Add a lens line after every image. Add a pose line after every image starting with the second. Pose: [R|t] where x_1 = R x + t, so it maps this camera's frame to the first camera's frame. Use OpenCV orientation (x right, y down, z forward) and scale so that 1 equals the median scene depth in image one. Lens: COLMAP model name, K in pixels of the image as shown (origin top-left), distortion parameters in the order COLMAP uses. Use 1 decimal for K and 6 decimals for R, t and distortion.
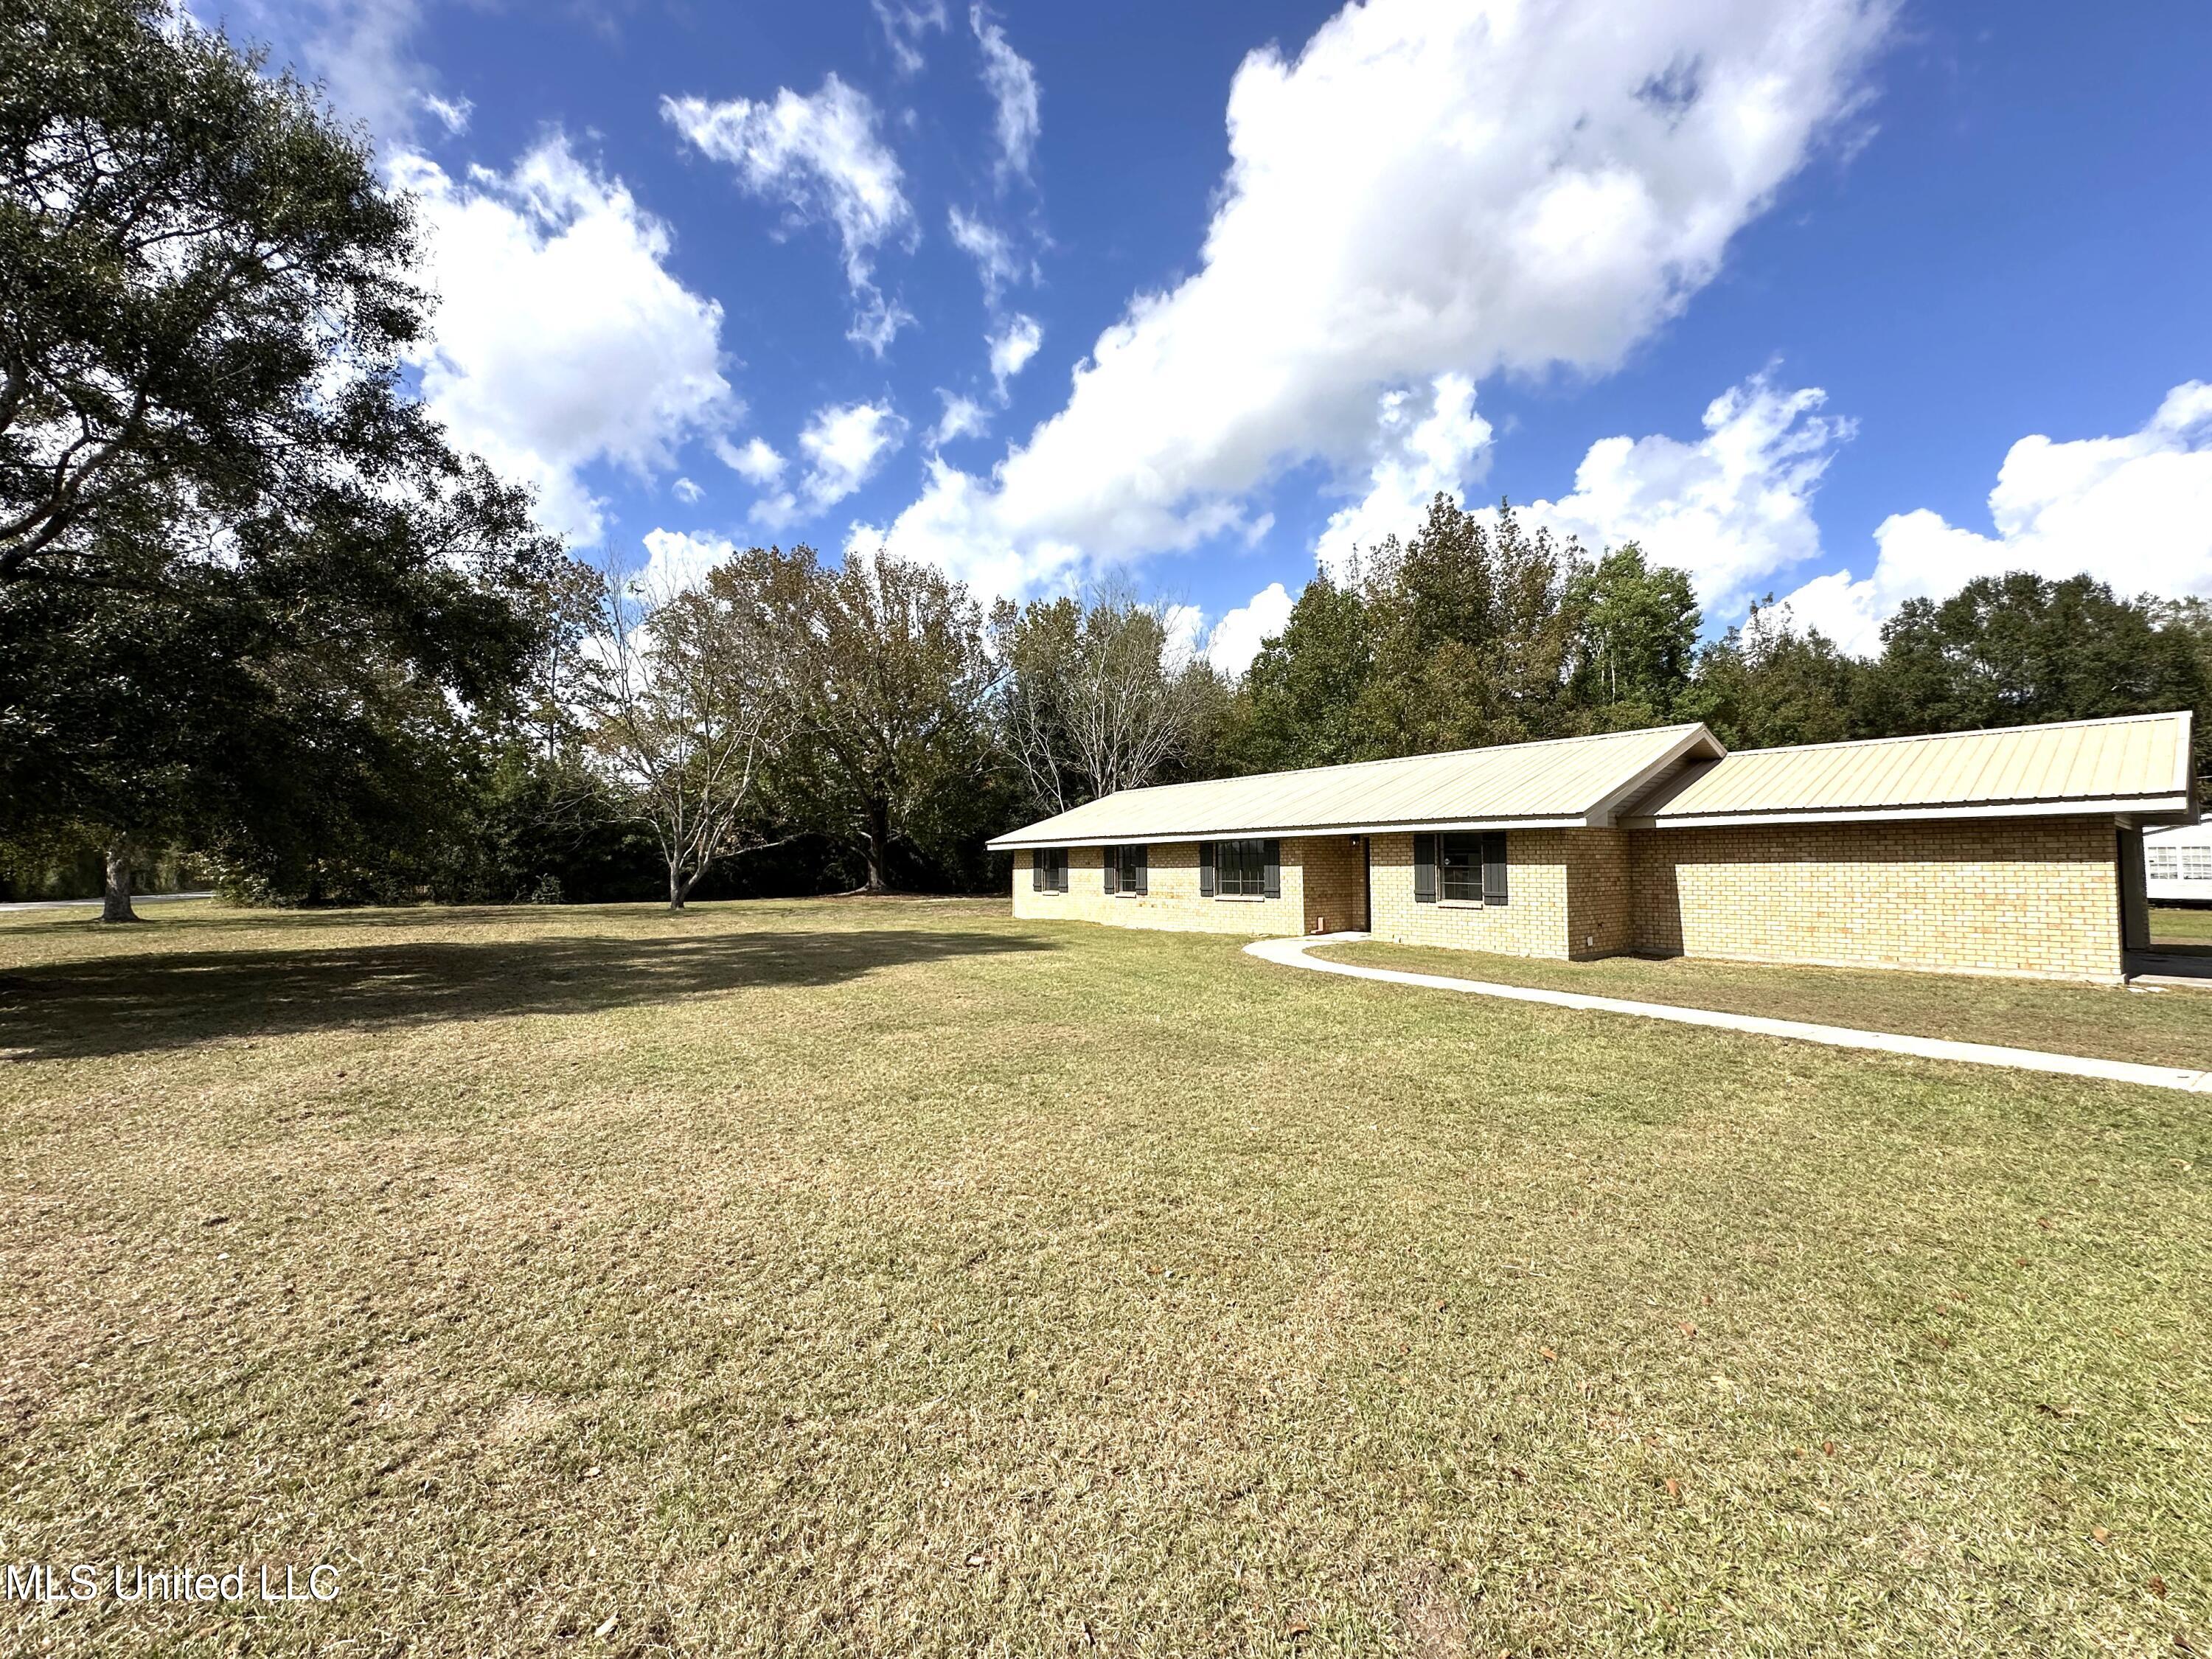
lens RADIAL K [[900.7, 0, 1096.1], [0, 900.7, 825.9], [0, 0, 1]] dist [0.003589, 0.001914]
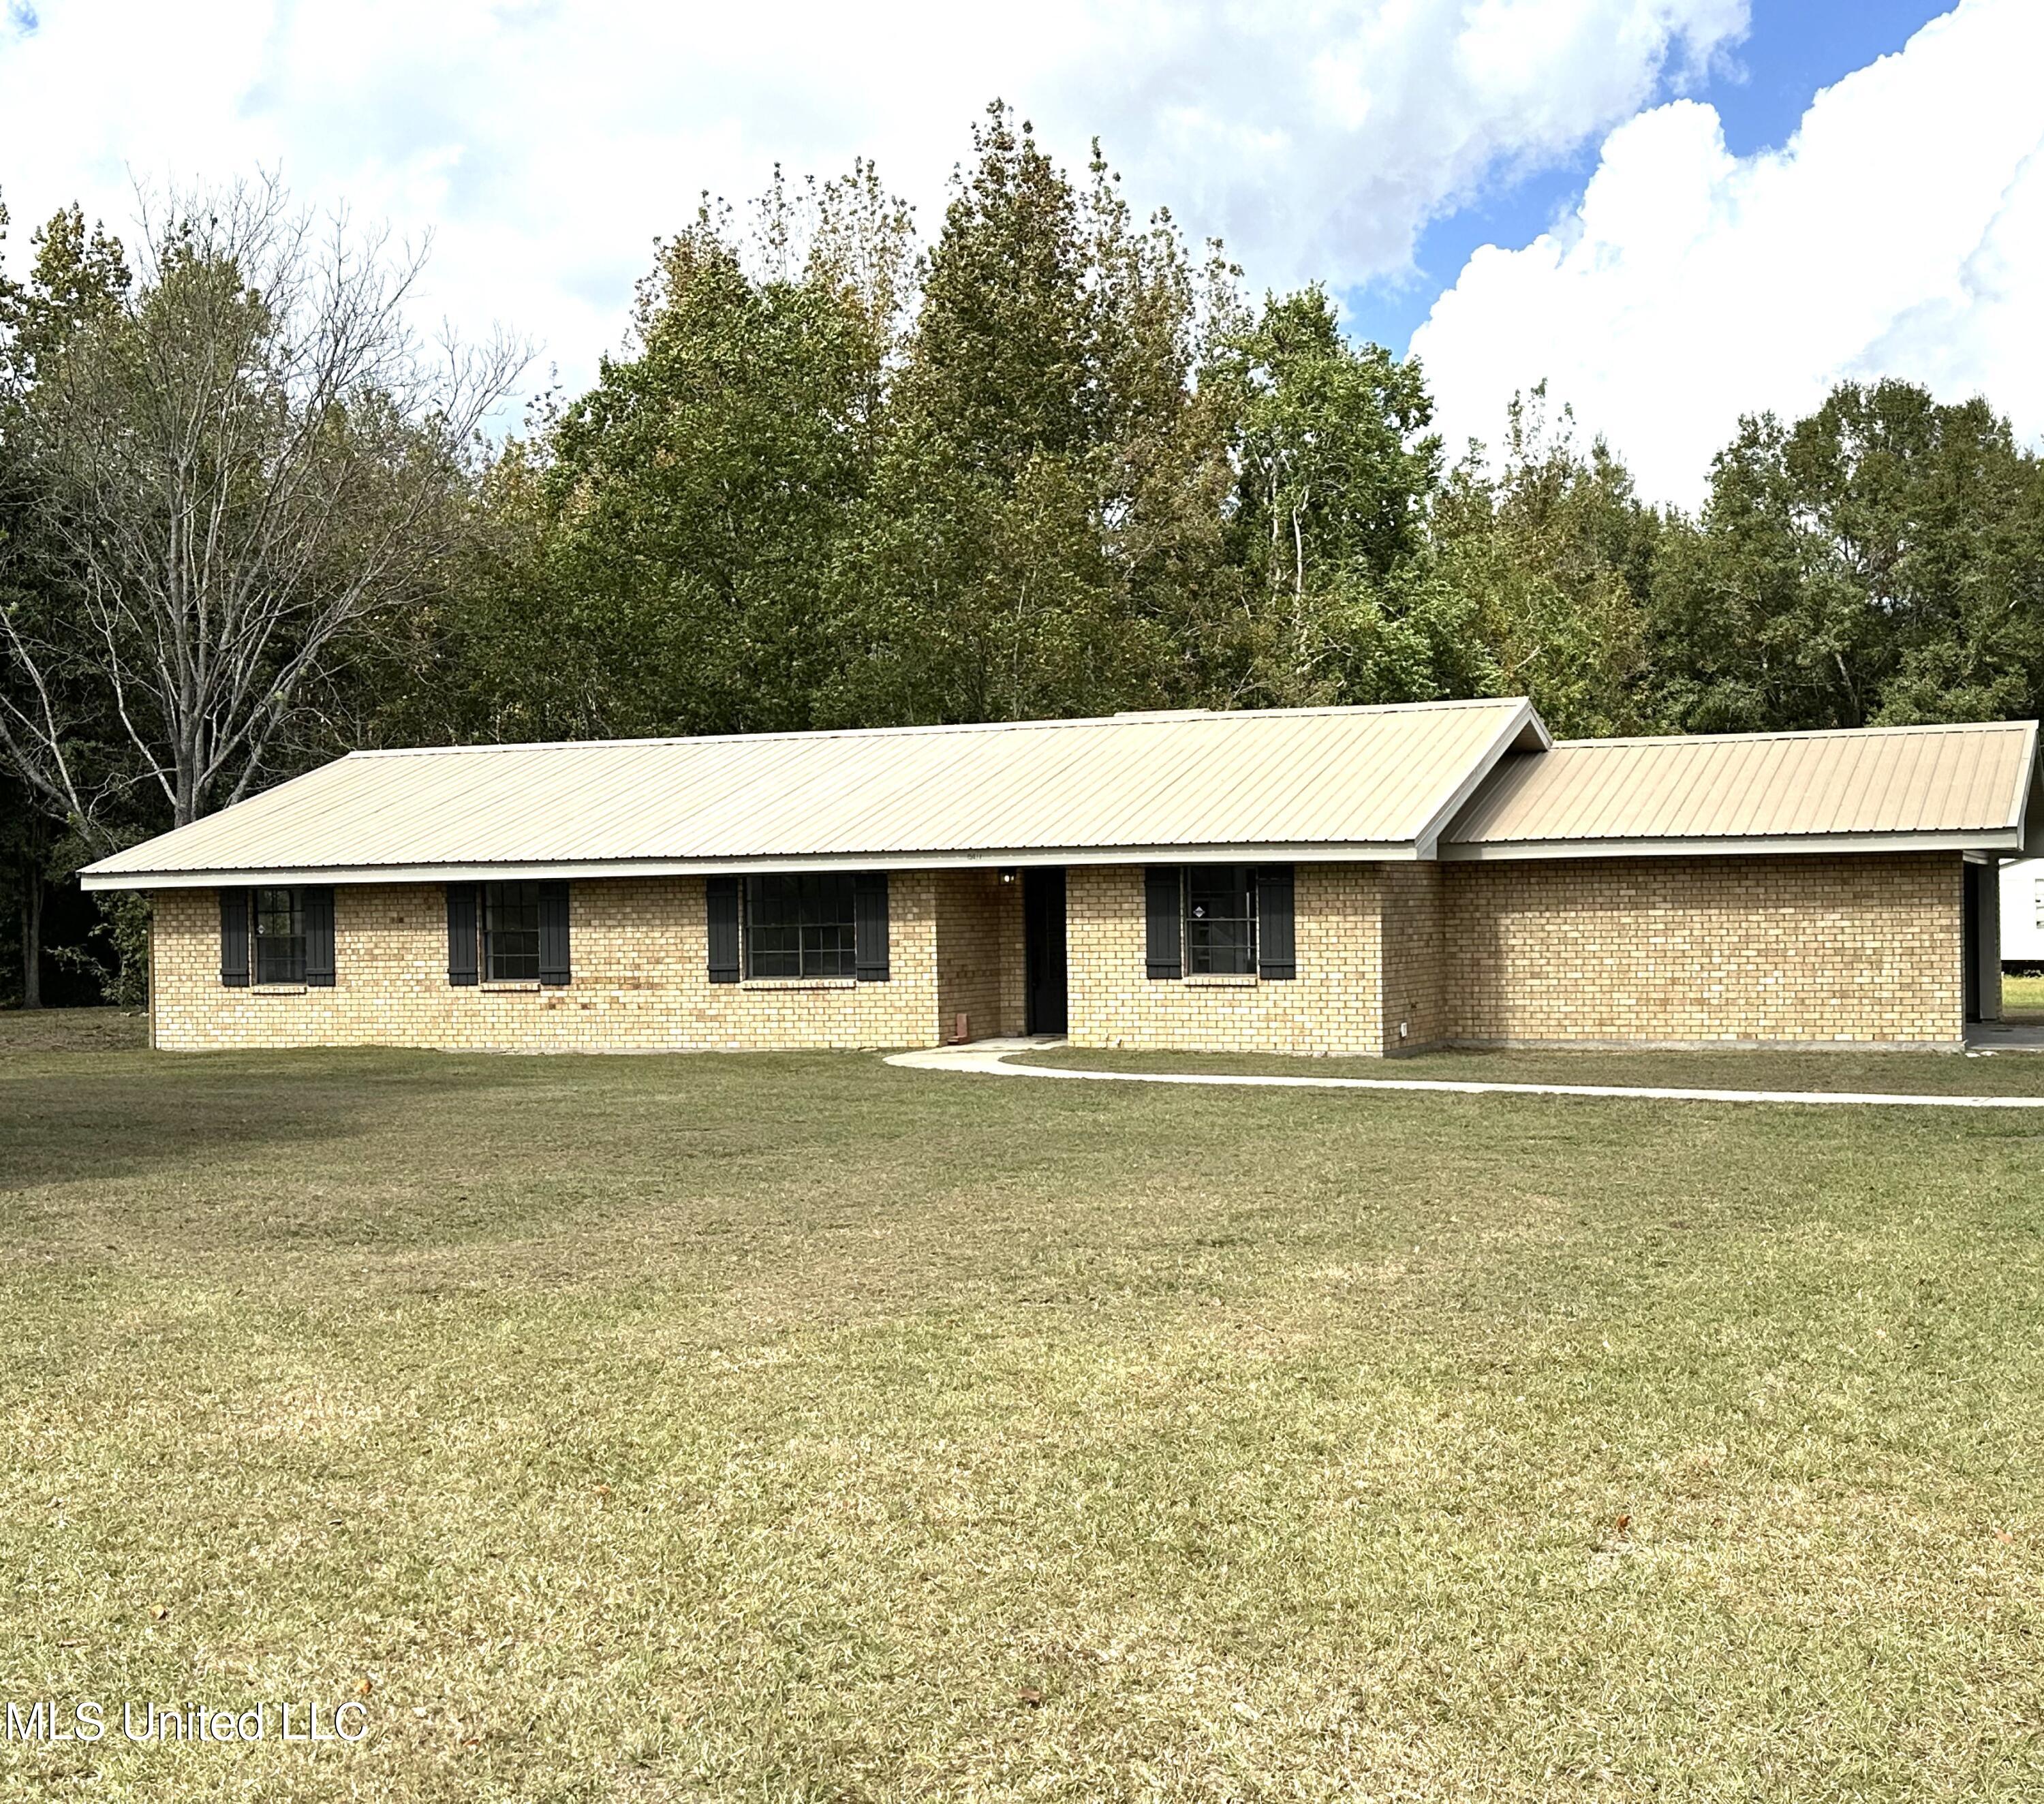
lens RADIAL K [[2851.2, 0, 1032.5], [0, 2851.2, 896.7], [0, 0, 1]] dist [0.128928, 0.000000]
pose [[0.875398, -0.006983, 0.483353, -0.515413], [-0.011319, 0.999325, 0.034937, -0.030032], [-0.483271, -0.036055, 0.874728, -0.516550]]
